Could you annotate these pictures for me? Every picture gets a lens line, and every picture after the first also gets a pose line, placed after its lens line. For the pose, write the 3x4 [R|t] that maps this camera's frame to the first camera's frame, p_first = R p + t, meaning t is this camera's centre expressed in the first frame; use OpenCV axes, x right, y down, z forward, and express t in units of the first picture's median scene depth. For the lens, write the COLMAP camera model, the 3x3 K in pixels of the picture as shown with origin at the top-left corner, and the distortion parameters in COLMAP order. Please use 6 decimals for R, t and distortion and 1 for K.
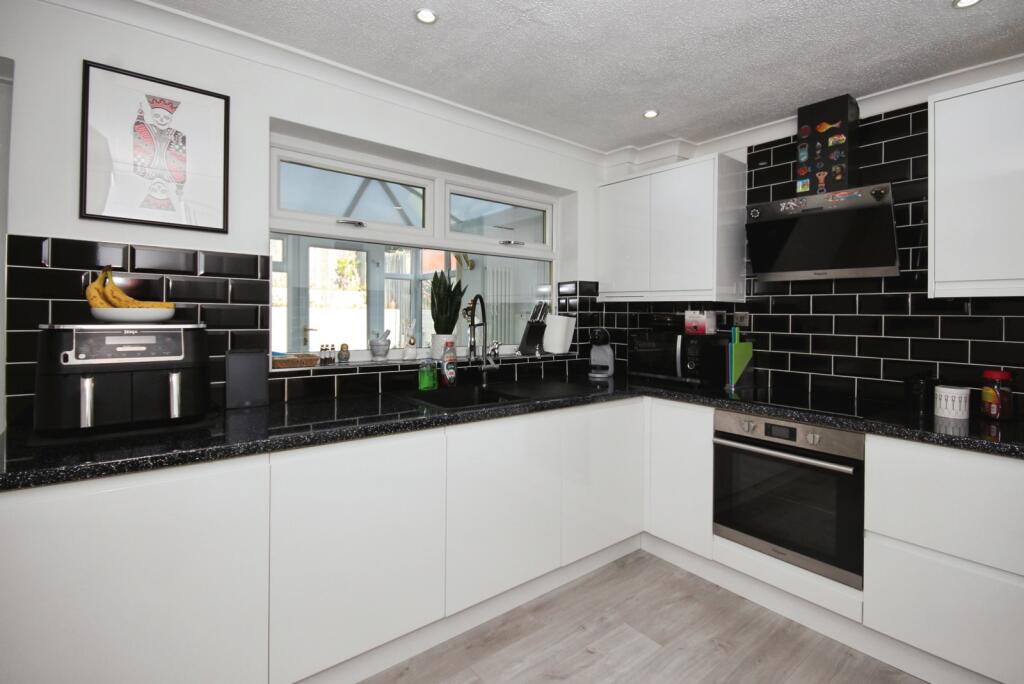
lens RADIAL K [[485.2, 0, 513.9], [0, 485.2, 315.0], [0, 0, 1]] dist [-0.016148, 0.000370]
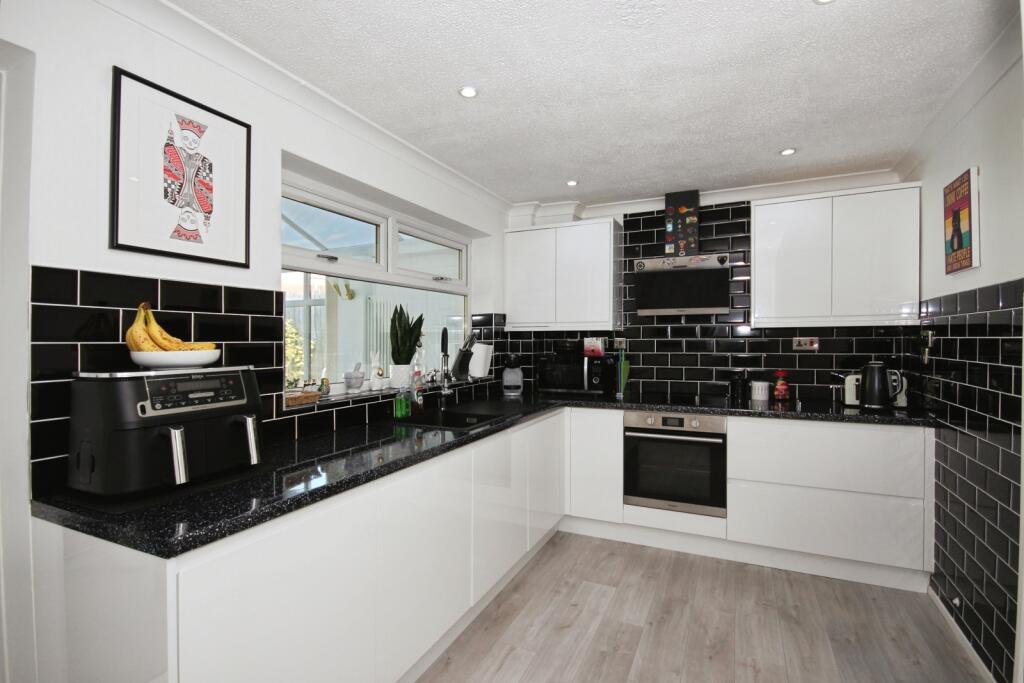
lens RADIAL K [[475.7, 0, 523.3], [0, 475.7, 340.6], [0, 0, 1]] dist [-0.016791, -0.000164]
pose [[0.895211, -0.021933, 0.445103, -0.427640], [0.019950, 0.999759, 0.009139, -0.019838], [-0.445197, 0.000699, 0.895433, -0.063010]]
